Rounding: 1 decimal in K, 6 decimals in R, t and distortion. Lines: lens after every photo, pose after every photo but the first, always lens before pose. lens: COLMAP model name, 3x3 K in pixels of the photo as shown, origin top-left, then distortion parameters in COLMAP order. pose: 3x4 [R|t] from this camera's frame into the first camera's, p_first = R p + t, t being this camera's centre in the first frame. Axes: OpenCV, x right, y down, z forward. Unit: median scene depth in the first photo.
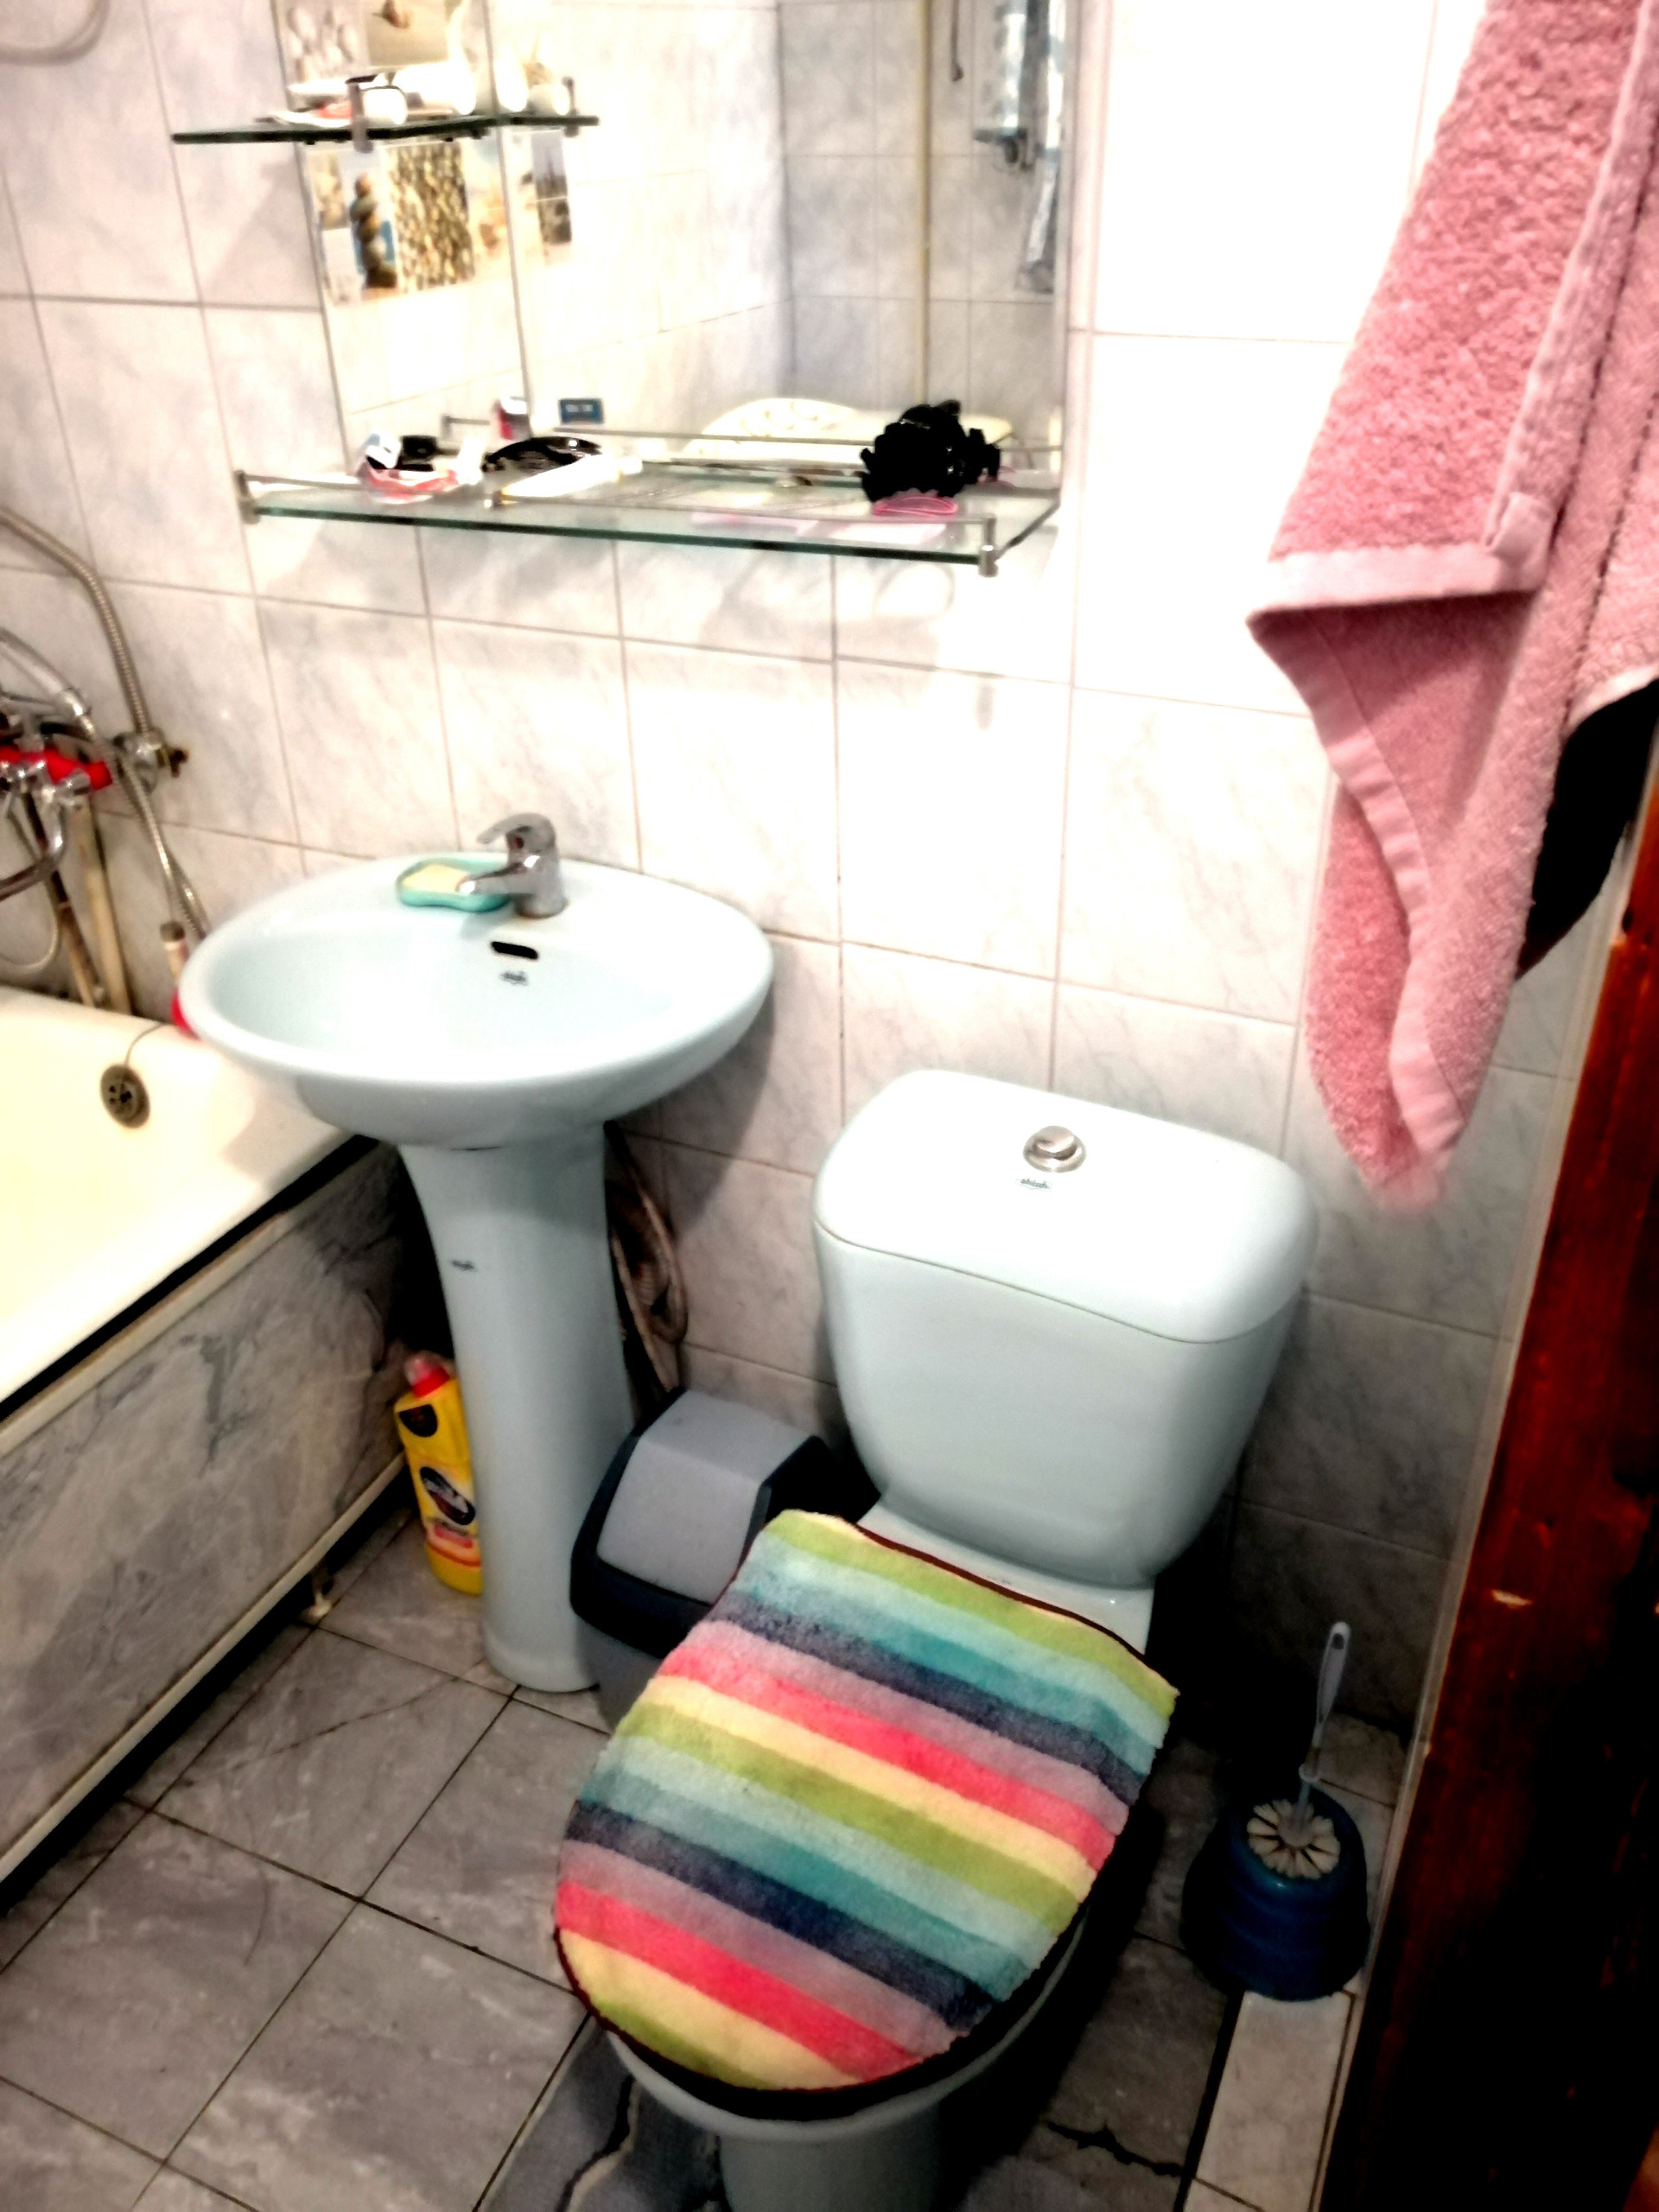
lens RADIAL K [[1751.8, 0, 831.8], [0, 1751.8, 1093.9], [0, 0, 1]] dist [-0.000105, 0.031266]
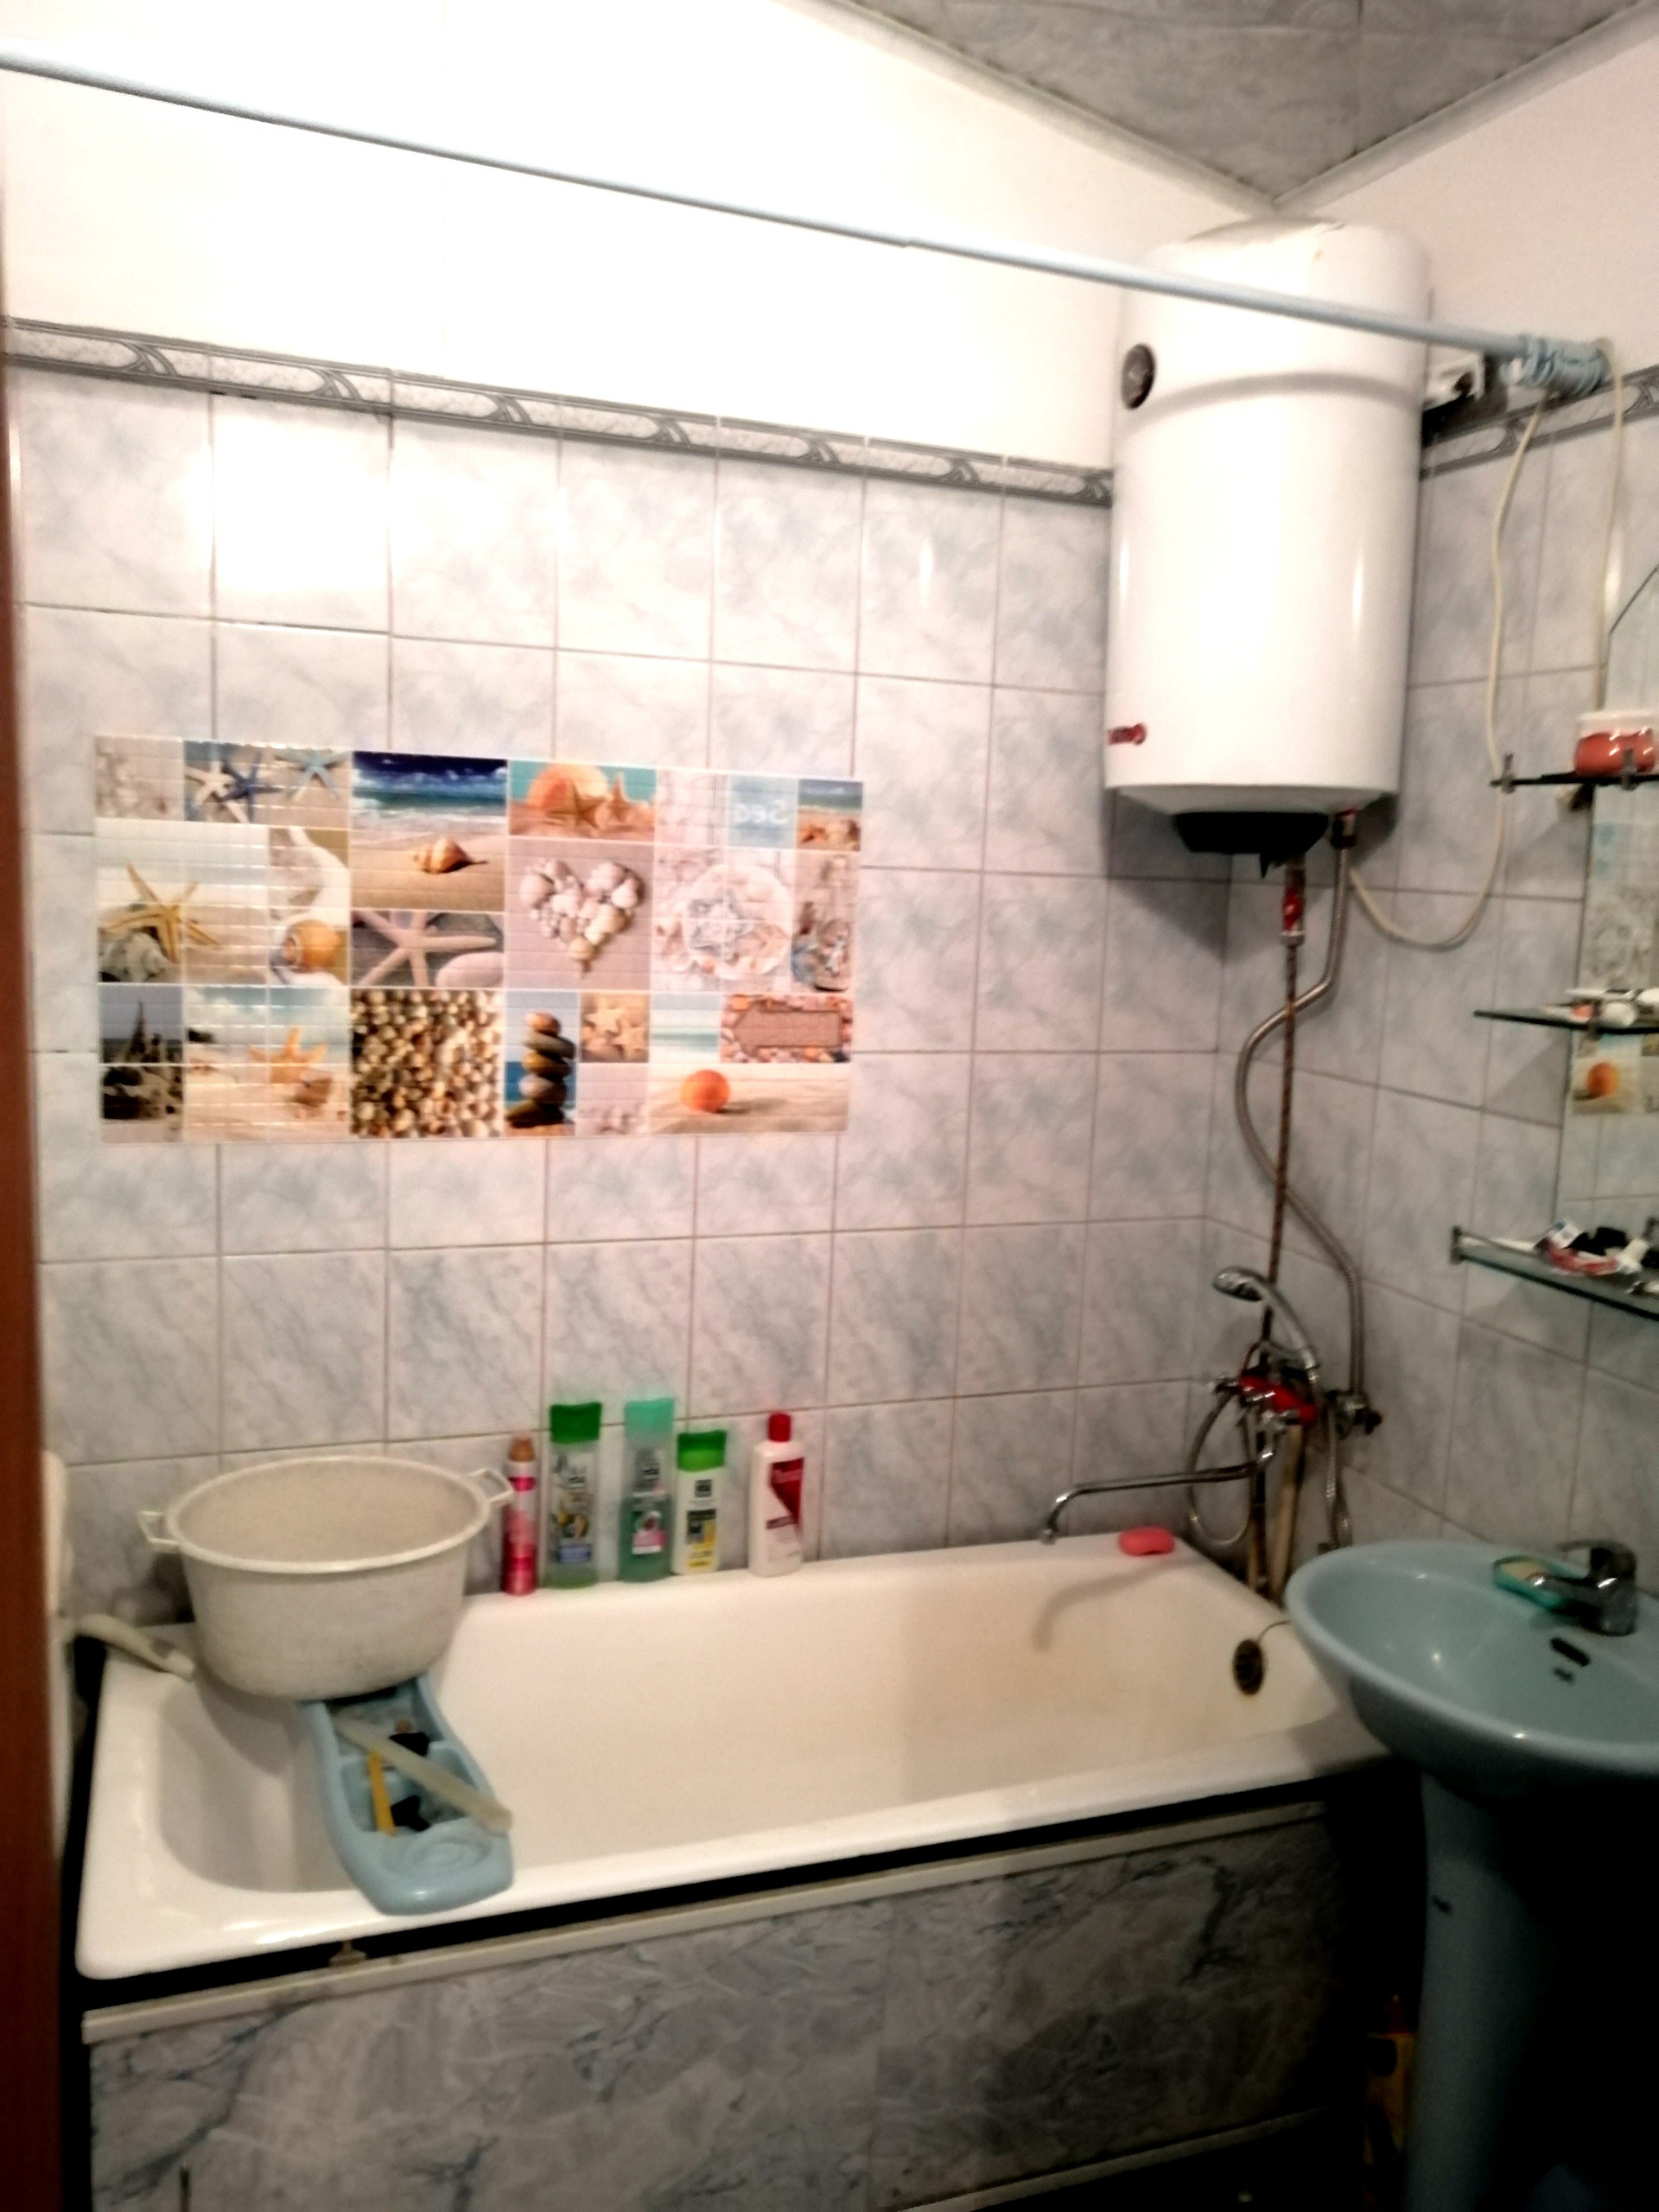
lens RADIAL K [[1751.8, 0, 825.5], [0, 1751.8, 1102.4], [0, 0, 1]] dist [-0.000105, 0.031266]
pose [[0.710643, 0.150960, -0.687166, 0.195801], [-0.399067, 0.890877, -0.216989, 0.039241], [0.579424, 0.428427, 0.693339, -0.219231]]
